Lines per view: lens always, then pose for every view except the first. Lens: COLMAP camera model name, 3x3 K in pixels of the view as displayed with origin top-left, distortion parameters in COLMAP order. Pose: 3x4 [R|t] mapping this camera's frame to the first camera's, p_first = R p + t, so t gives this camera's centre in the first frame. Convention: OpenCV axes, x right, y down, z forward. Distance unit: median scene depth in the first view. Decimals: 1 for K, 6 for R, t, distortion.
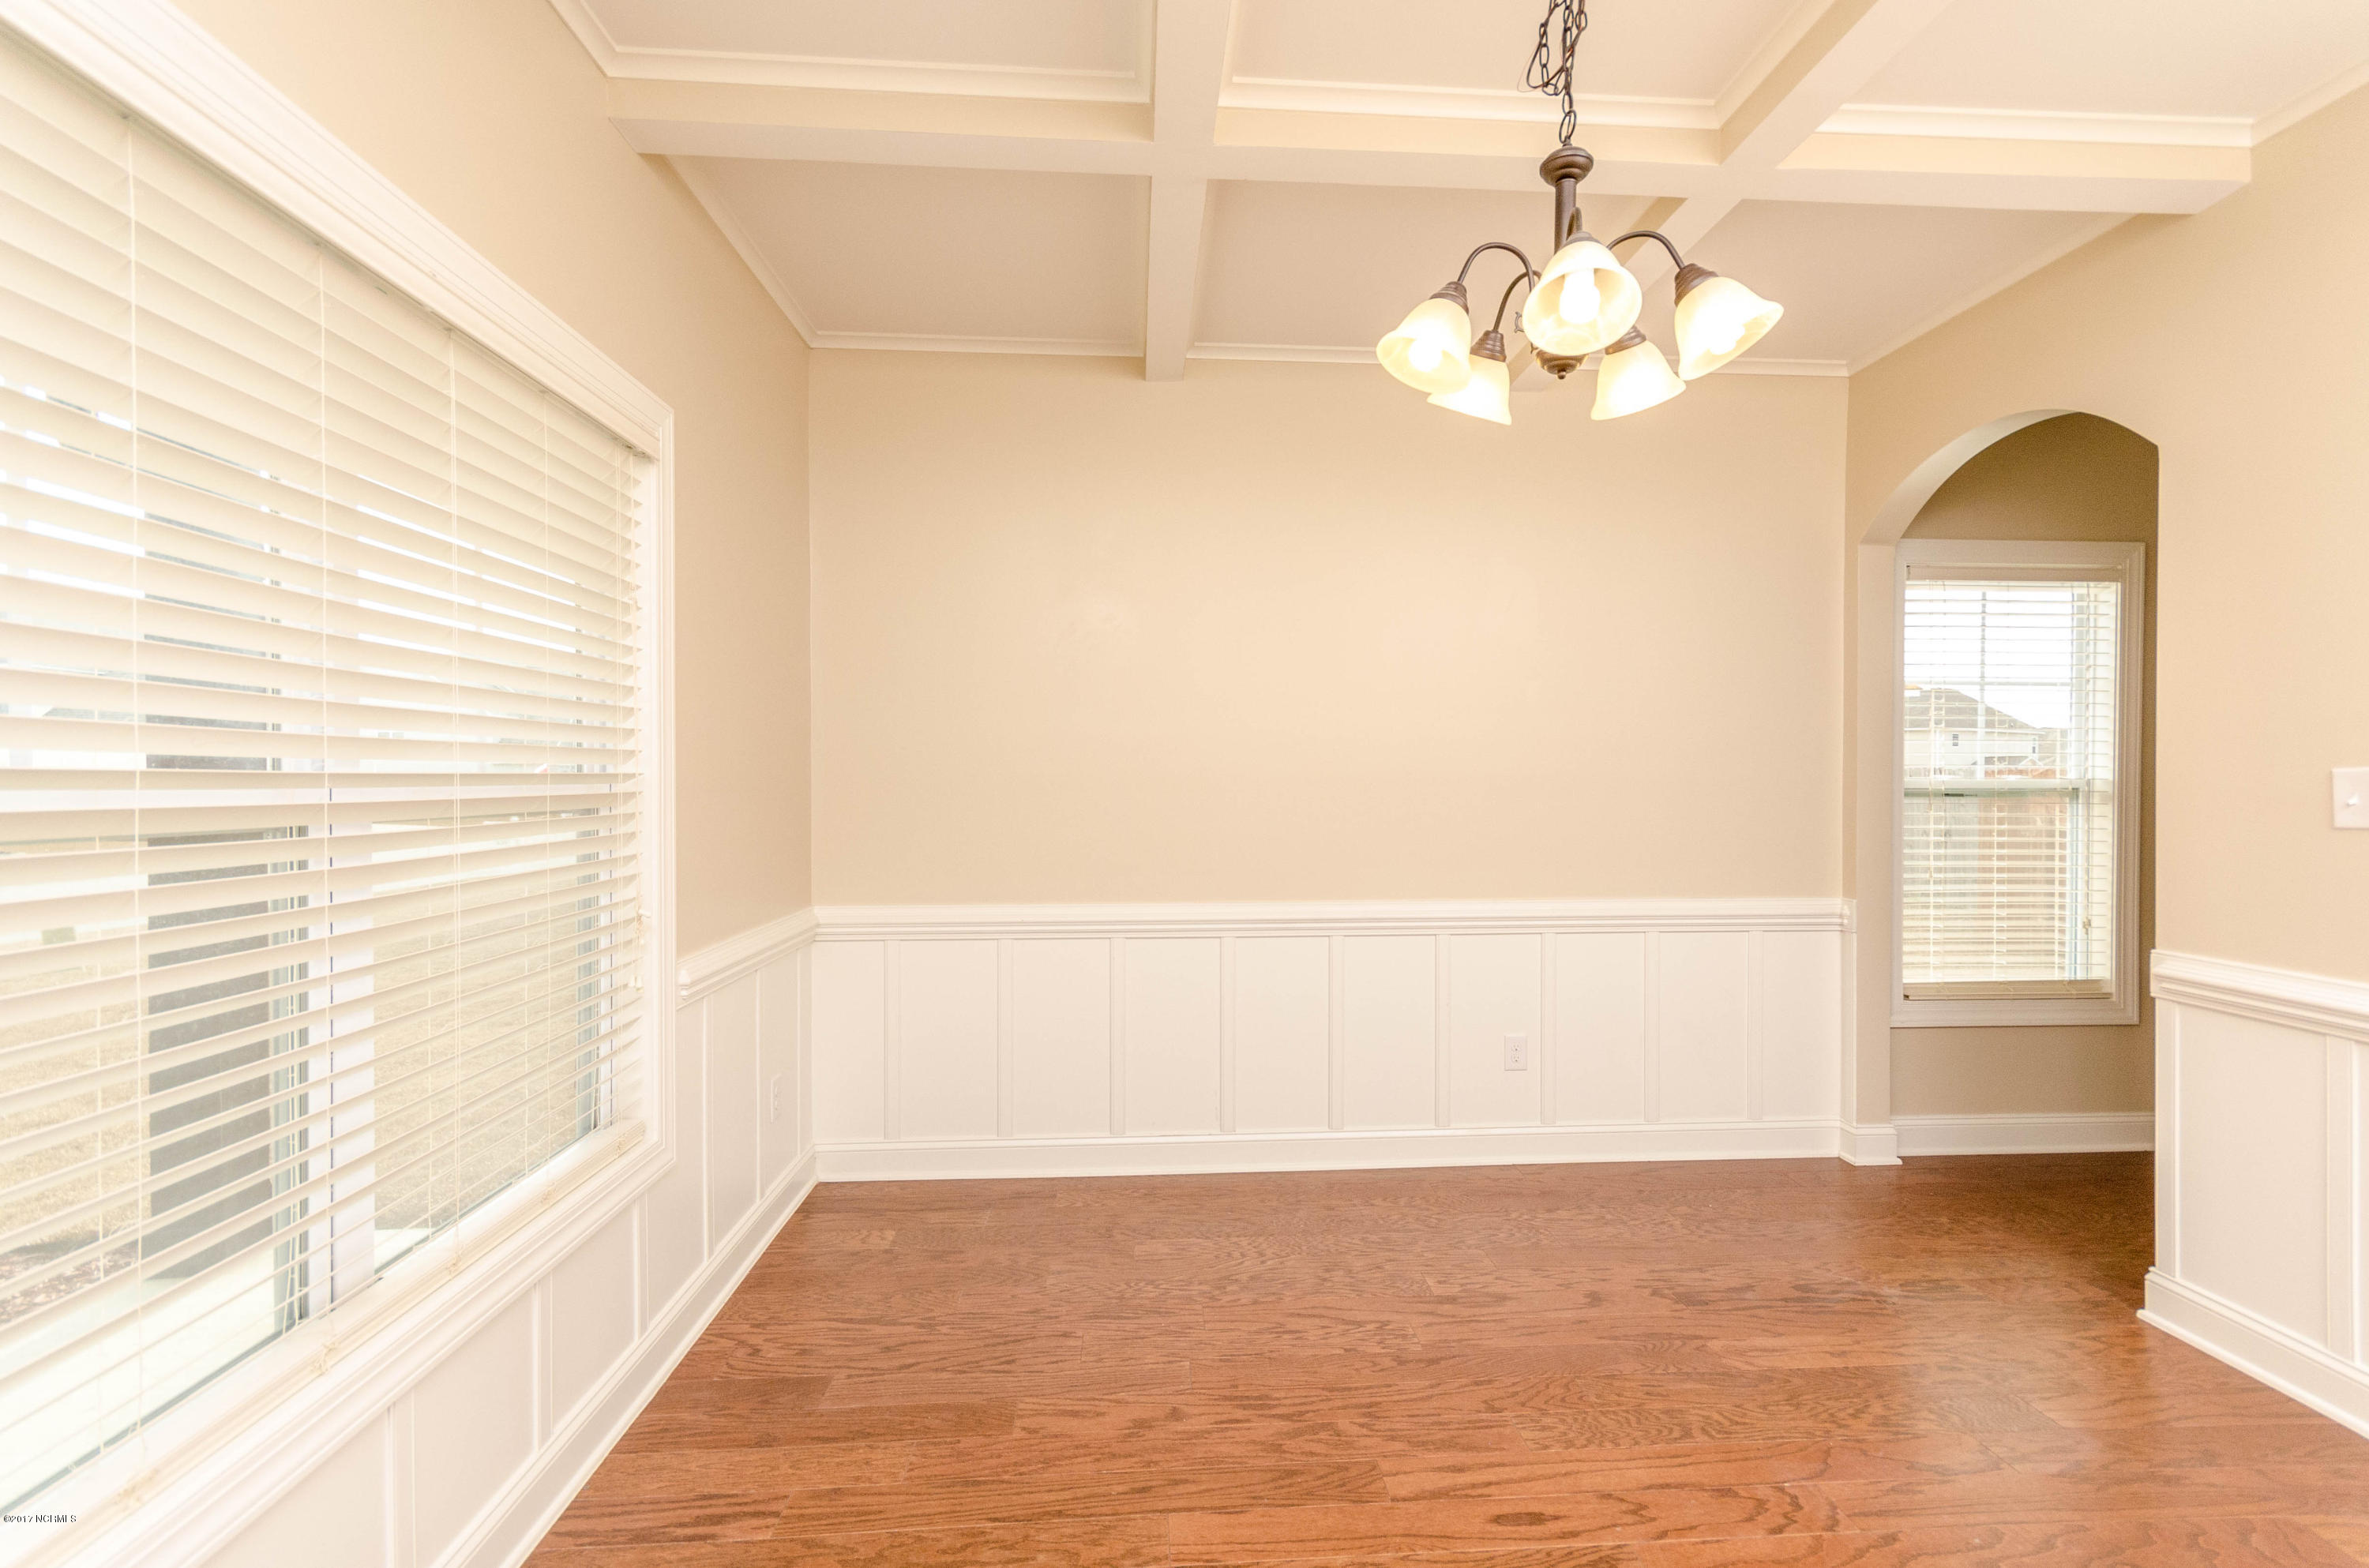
lens RADIAL K [[1049.7, 0, 1207.1], [0, 1049.7, 788.1], [0, 0, 1]] dist [0.003233, 0.000195]
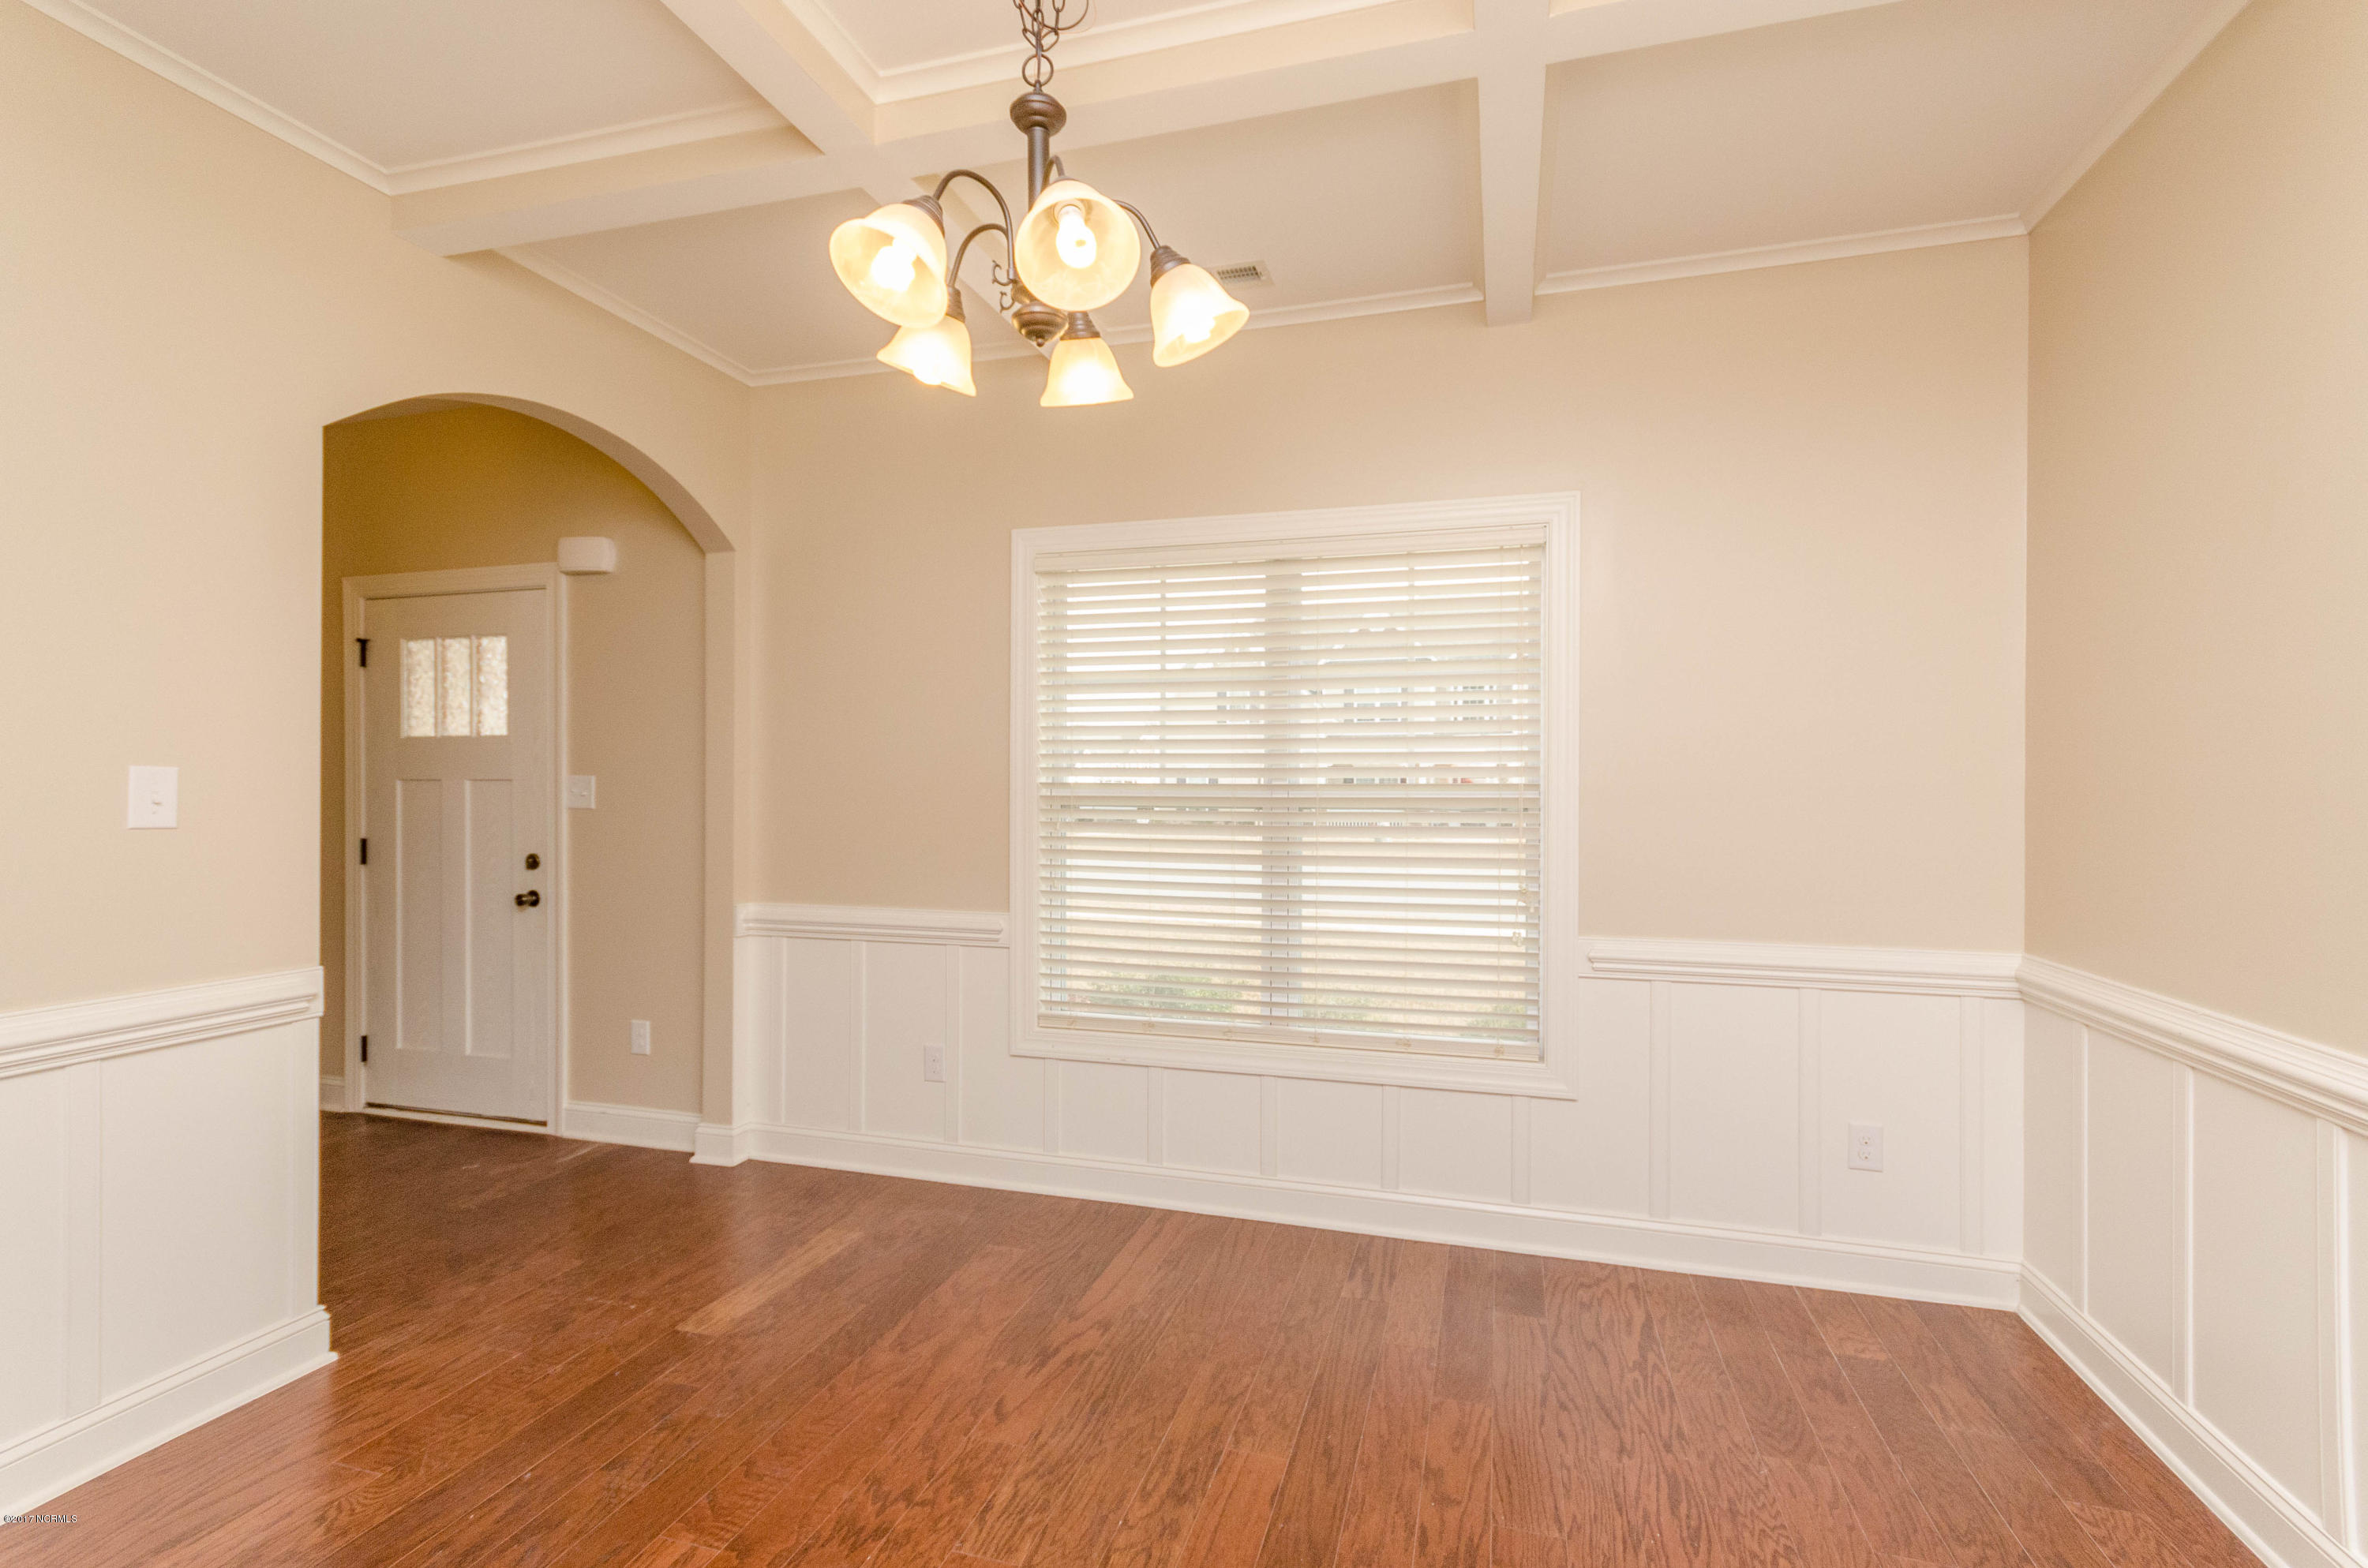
lens RADIAL K [[1024.0, 0, 1196.4], [0, 1024.0, 789.2], [0, 0, 1]] dist [0.012342, -0.004496]
pose [[-0.345080, 0.003944, -0.938565, 0.827227], [-0.004827, 0.999970, 0.005977, -0.014394], [0.938561, 0.006593, -0.345051, 1.050876]]
